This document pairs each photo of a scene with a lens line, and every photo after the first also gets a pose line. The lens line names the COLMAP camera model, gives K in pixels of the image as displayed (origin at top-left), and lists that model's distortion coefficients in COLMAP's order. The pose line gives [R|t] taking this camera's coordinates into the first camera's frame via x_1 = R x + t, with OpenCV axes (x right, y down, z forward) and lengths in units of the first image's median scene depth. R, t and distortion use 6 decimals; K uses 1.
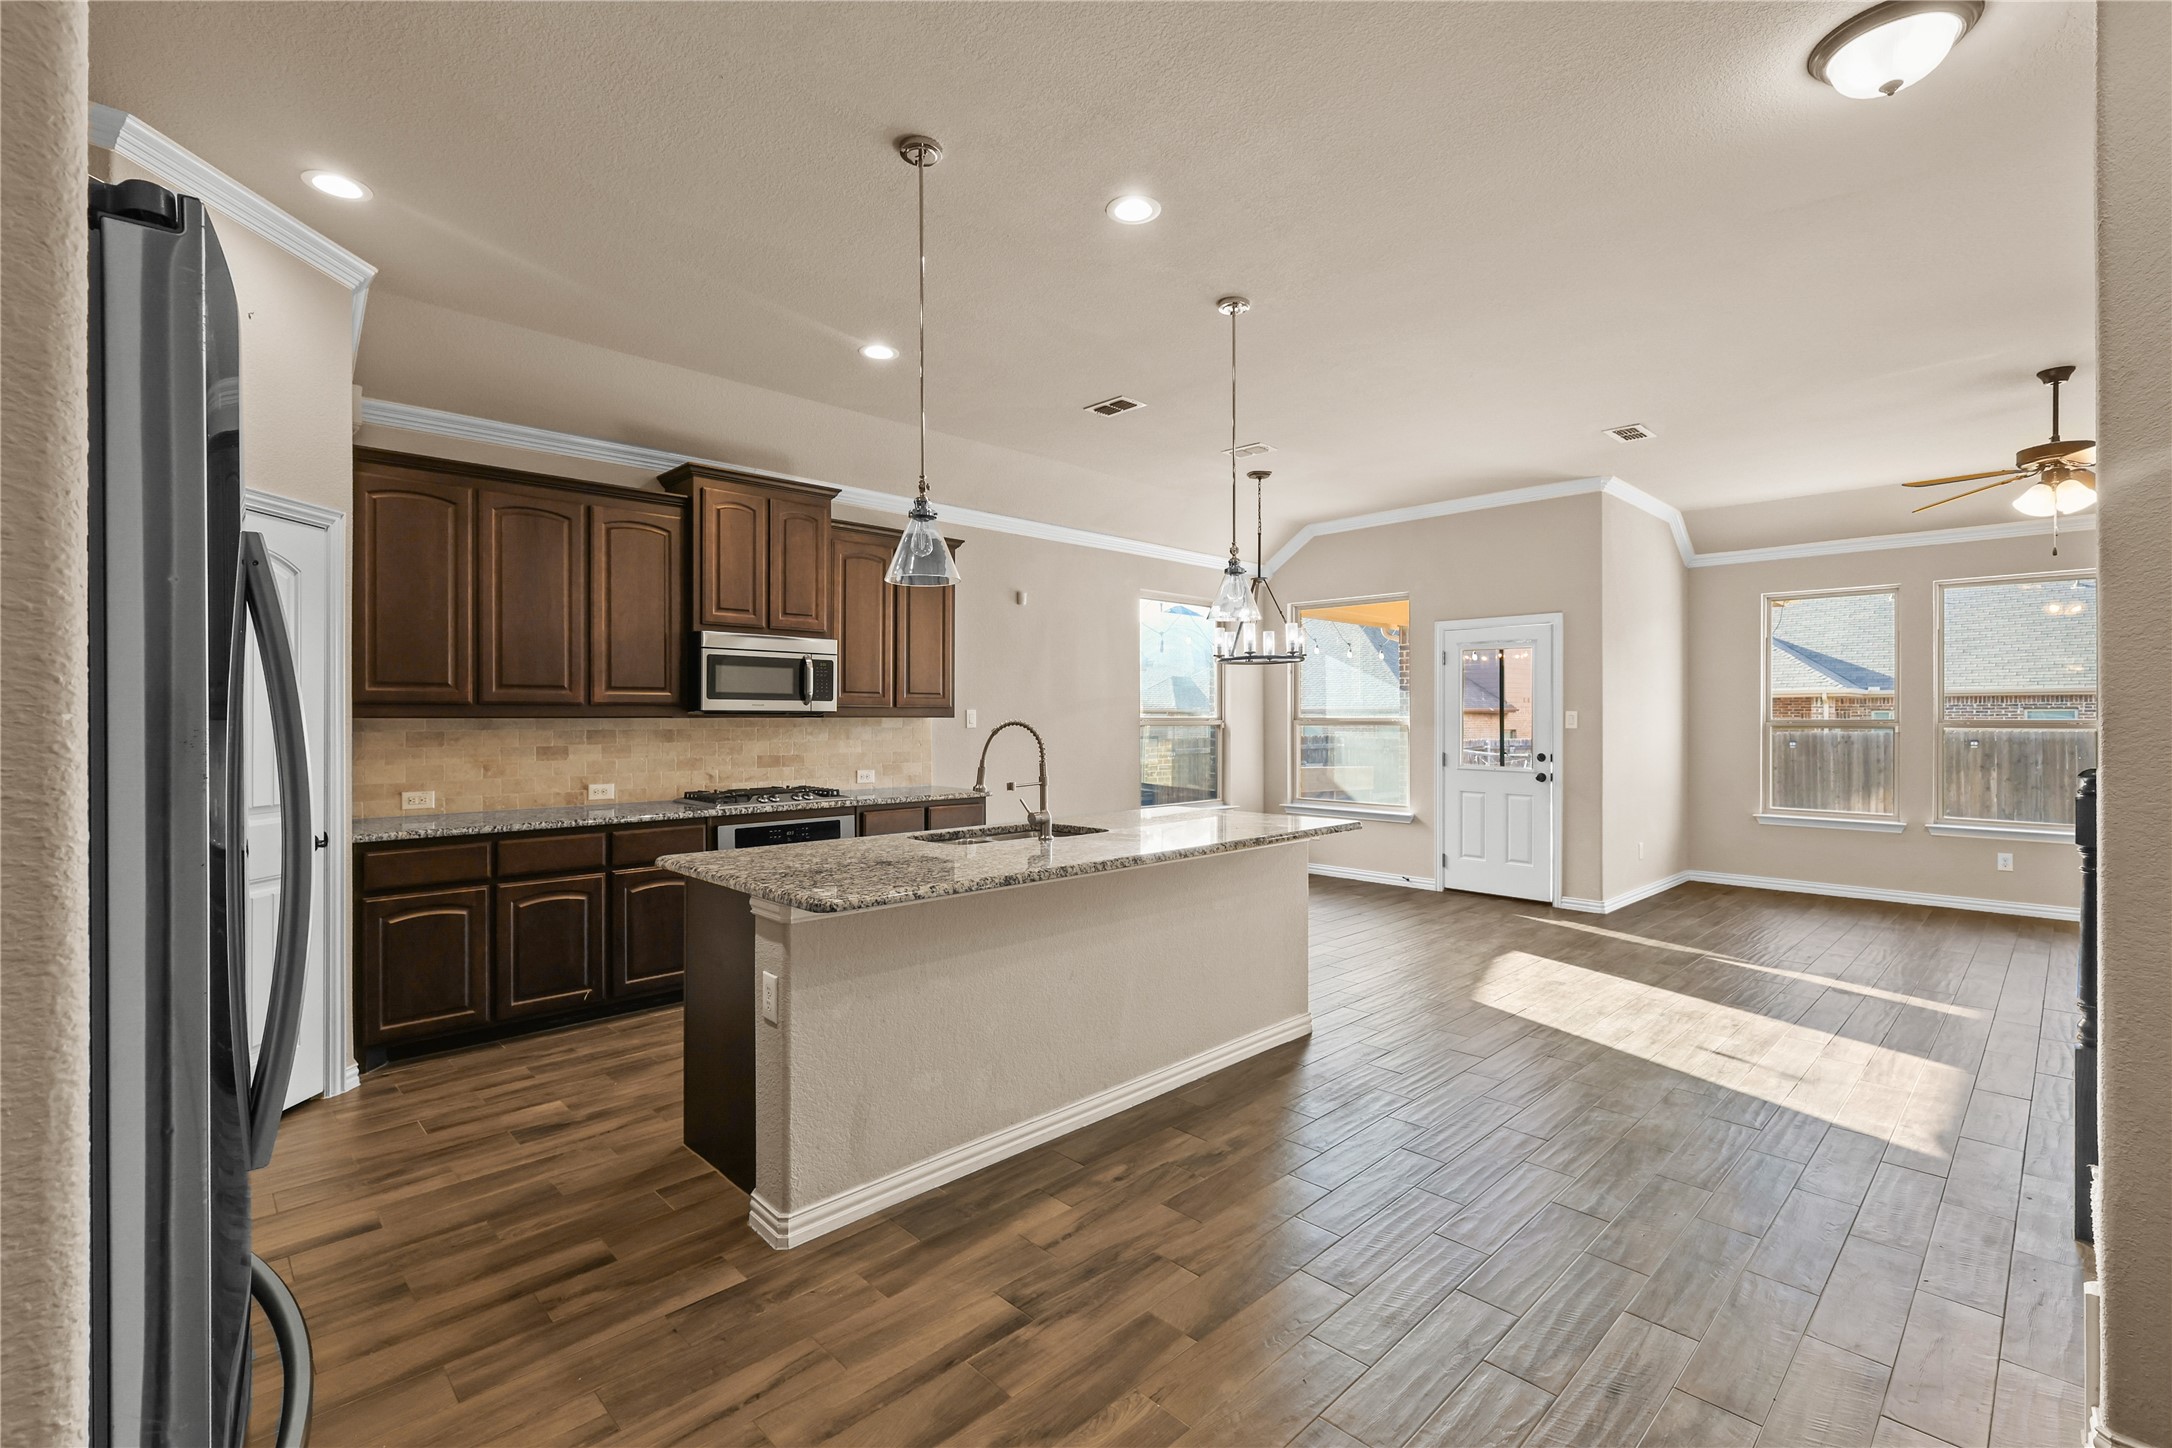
lens RADIAL K [[961.3, 0, 1098.9], [0, 961.3, 716.0], [0, 0, 1]] dist [0.002615, 0.001649]
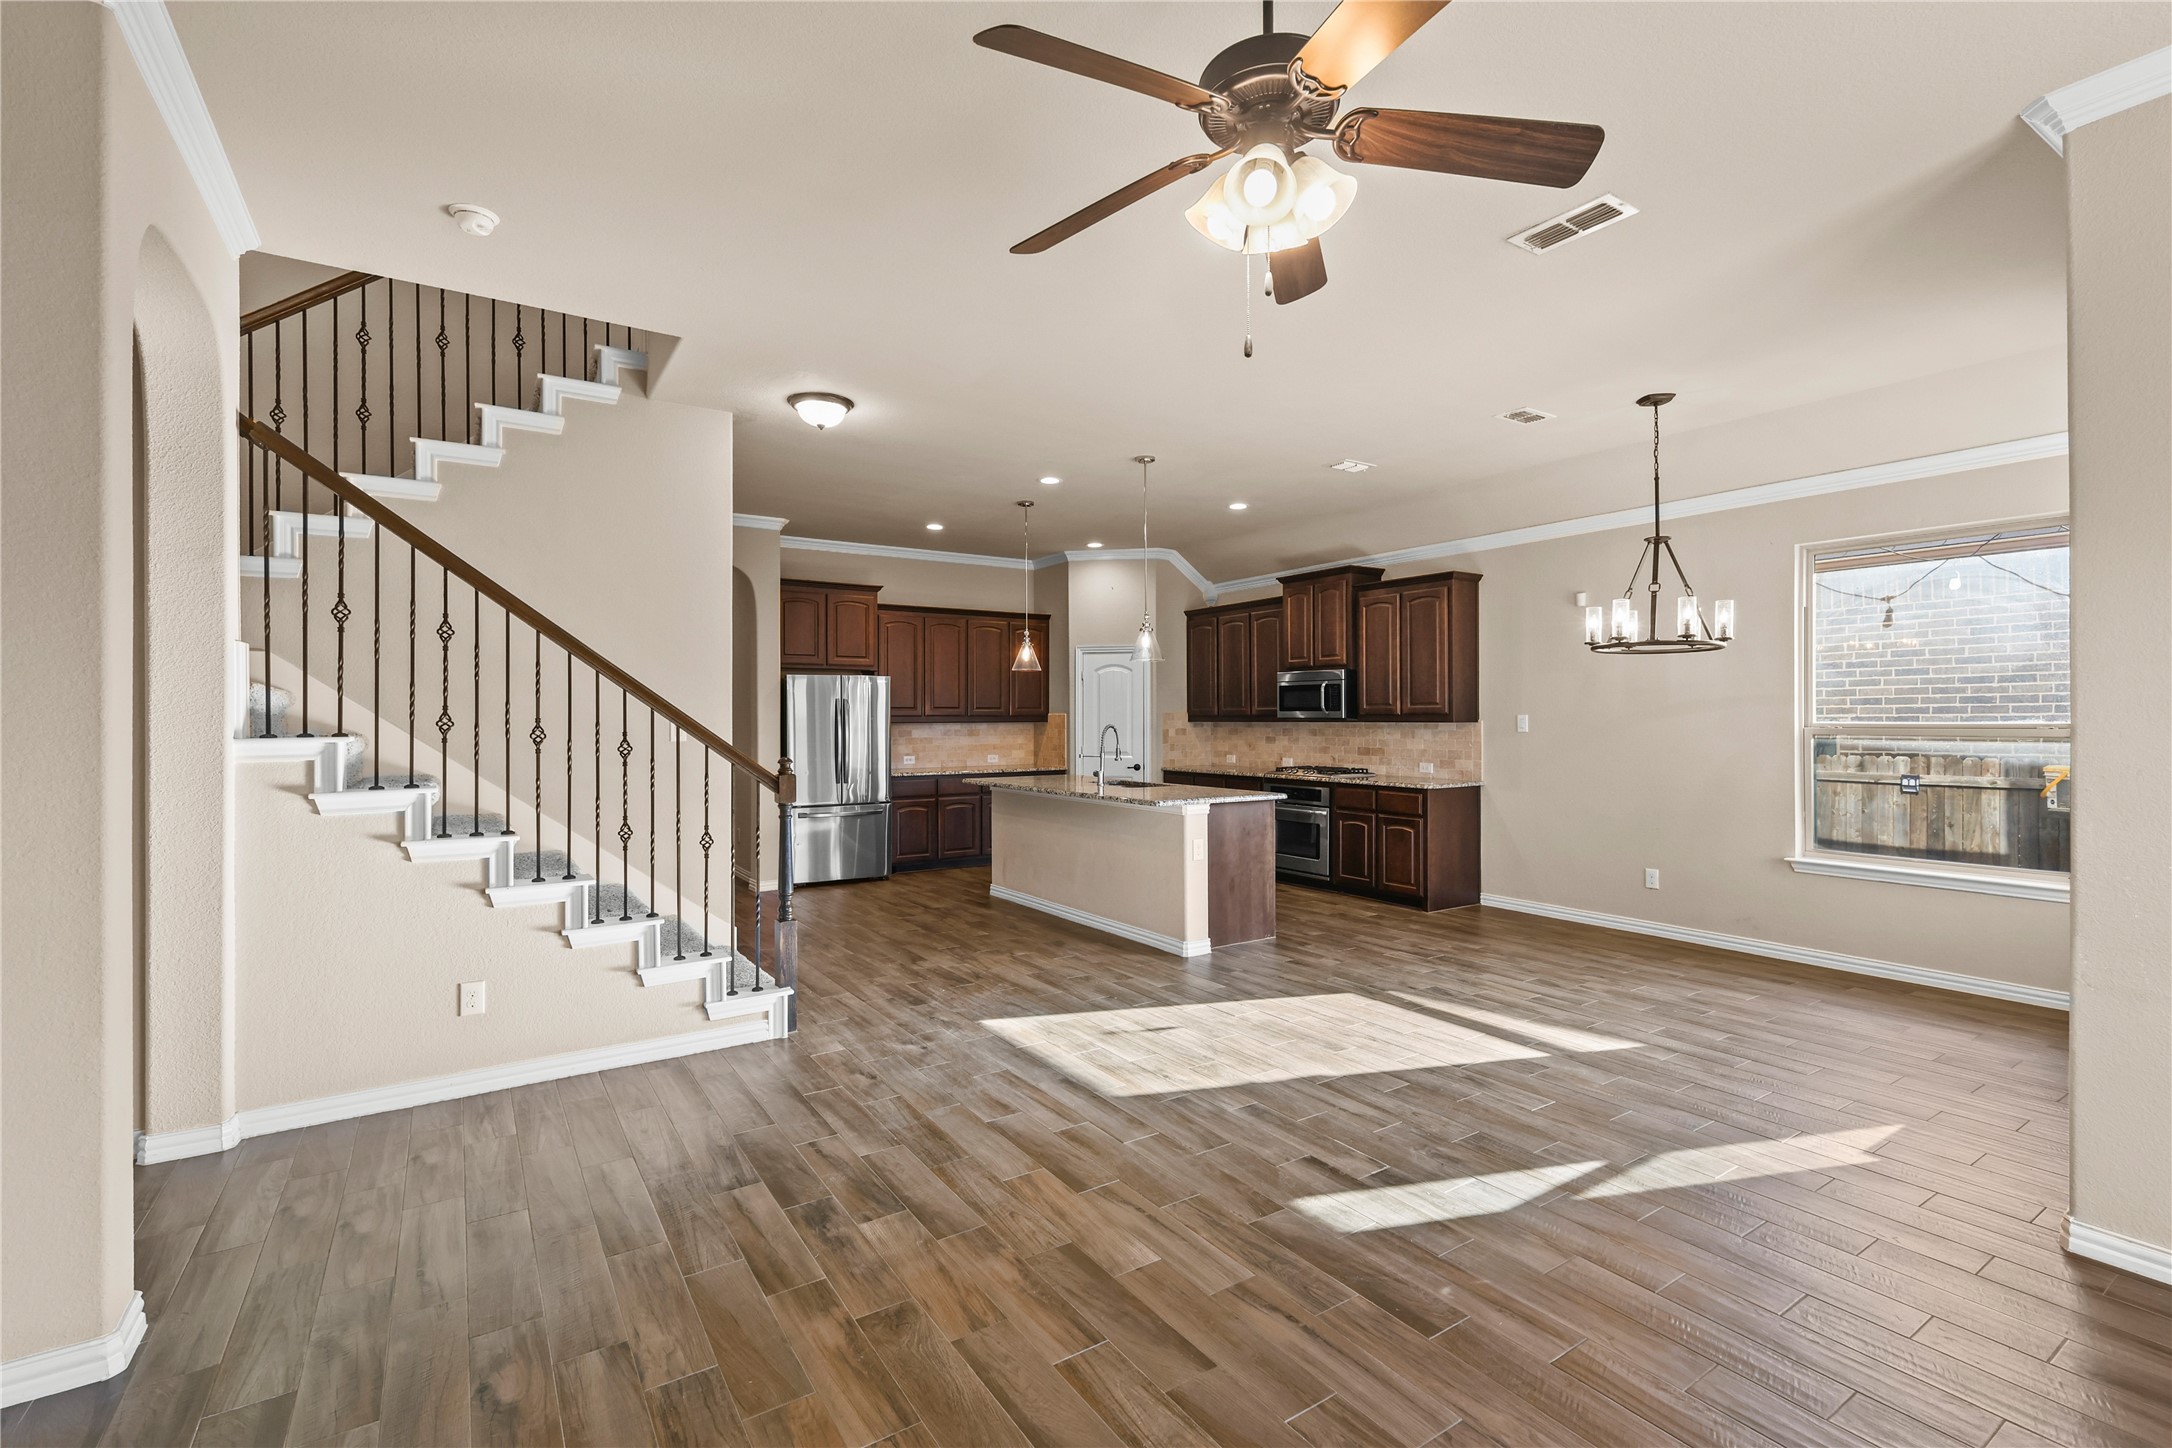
lens RADIAL K [[961.3, 0, 1077.2], [0, 961.3, 725.6], [0, 0, 1]] dist [0.002615, 0.001649]
pose [[-0.203279, 0.007658, -0.979091, 1.377347], [0.002305, 0.999970, 0.007343, -0.005397], [0.979118, -0.000764, -0.203290, 0.987444]]
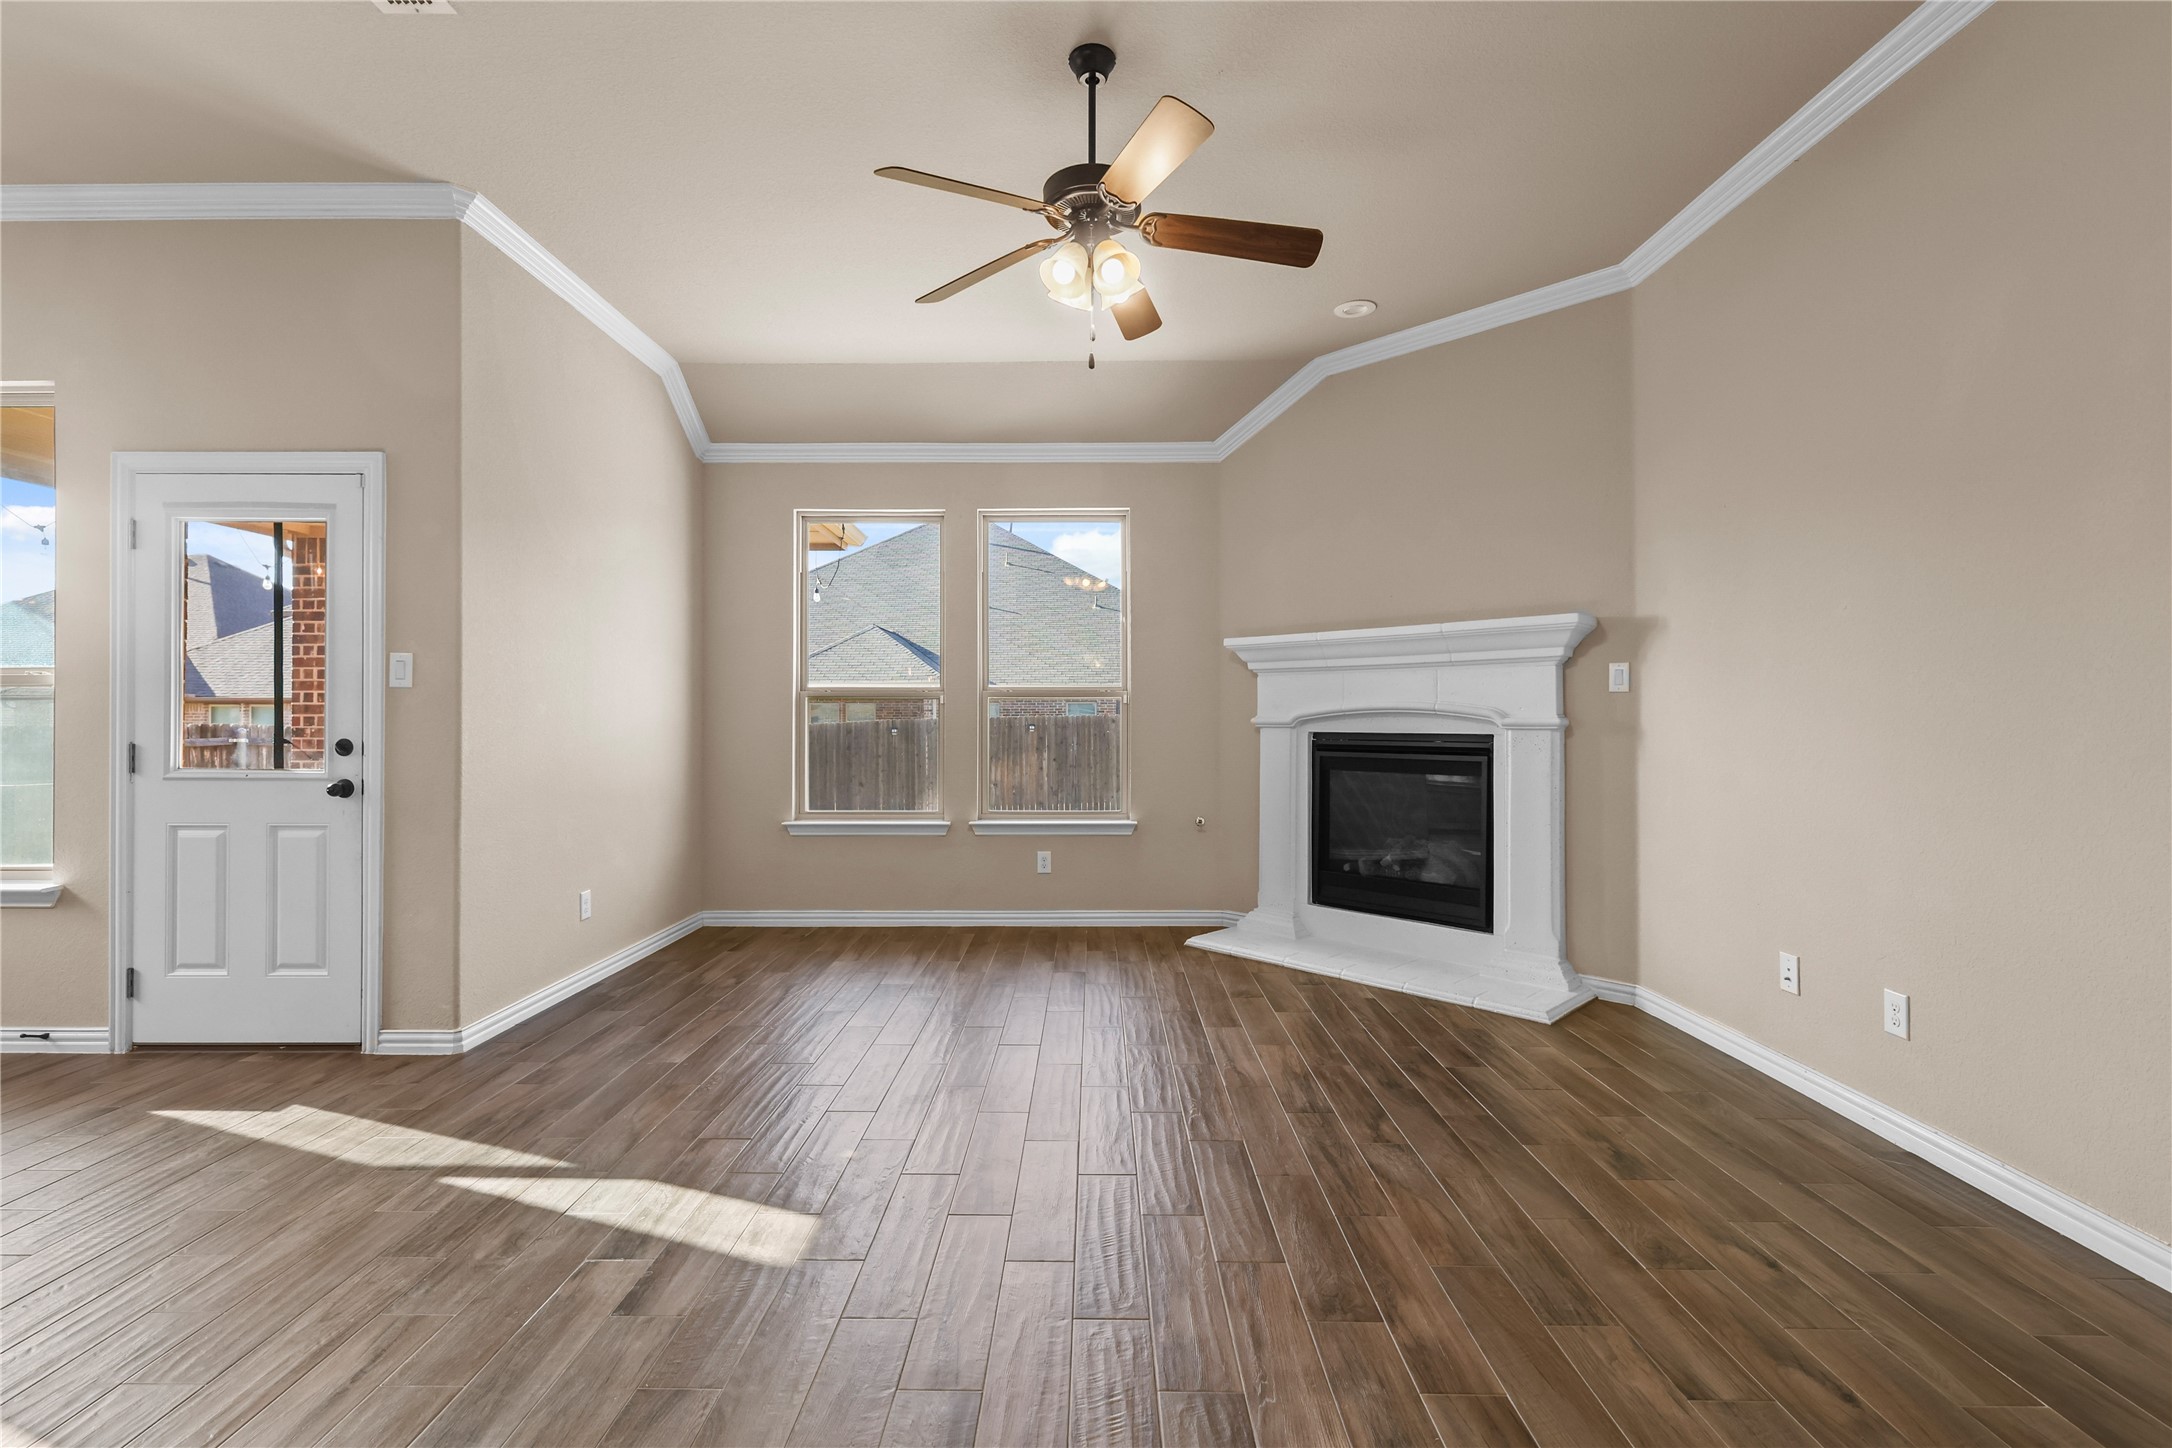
lens RADIAL K [[961.3, 0, 1070.5], [0, 961.3, 719.1], [0, 0, 1]] dist [0.002615, 0.001649]
pose [[0.719818, -0.005074, 0.694144, 0.580784], [0.001786, 0.999984, 0.005457, 0.040132], [-0.694160, -0.002688, 0.719815, 0.593558]]
